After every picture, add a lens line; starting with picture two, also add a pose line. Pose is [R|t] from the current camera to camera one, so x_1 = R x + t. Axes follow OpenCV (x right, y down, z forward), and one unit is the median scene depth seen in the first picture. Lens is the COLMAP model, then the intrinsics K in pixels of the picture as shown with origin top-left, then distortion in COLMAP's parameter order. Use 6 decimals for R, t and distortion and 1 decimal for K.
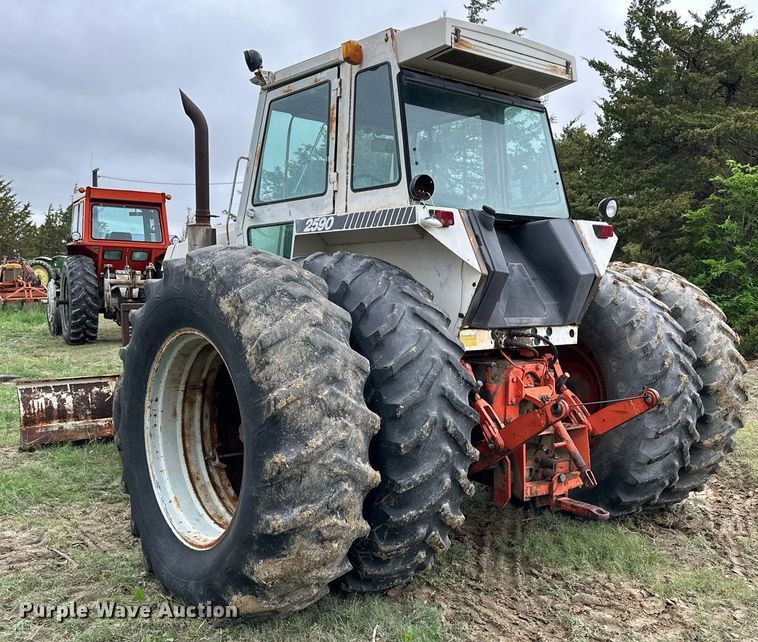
lens RADIAL K [[774.6, 0, 379.9], [0, 774.6, 355.4], [0, 0, 1]] dist [0.077076, -0.022656]
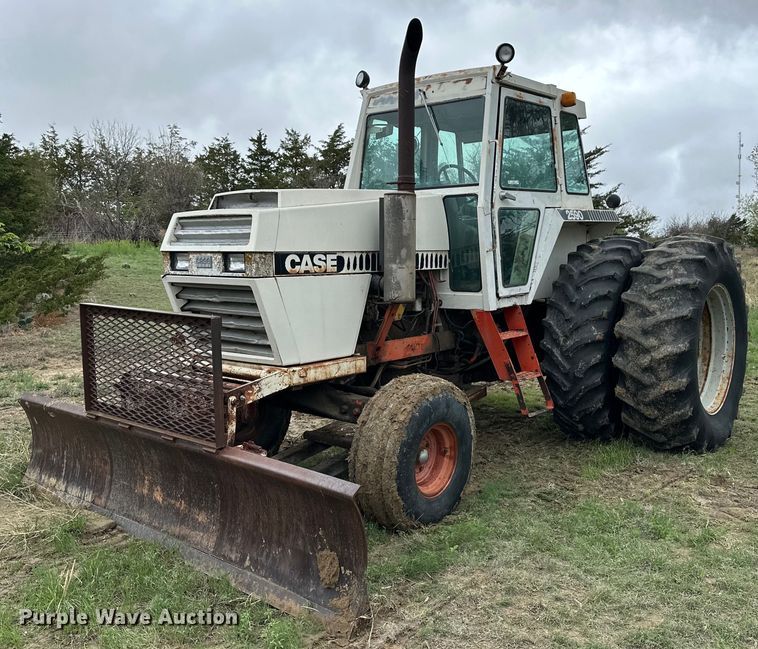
lens RADIAL K [[749.4, 0, 395.9], [0, 749.4, 324.1], [0, 0, 1]] dist [0.131004, -0.005032]
pose [[-0.197353, -0.112097, 0.973903, -1.382828], [0.099252, 0.986052, 0.133608, -0.189205], [-0.975295, 0.123030, -0.183474, 1.596668]]
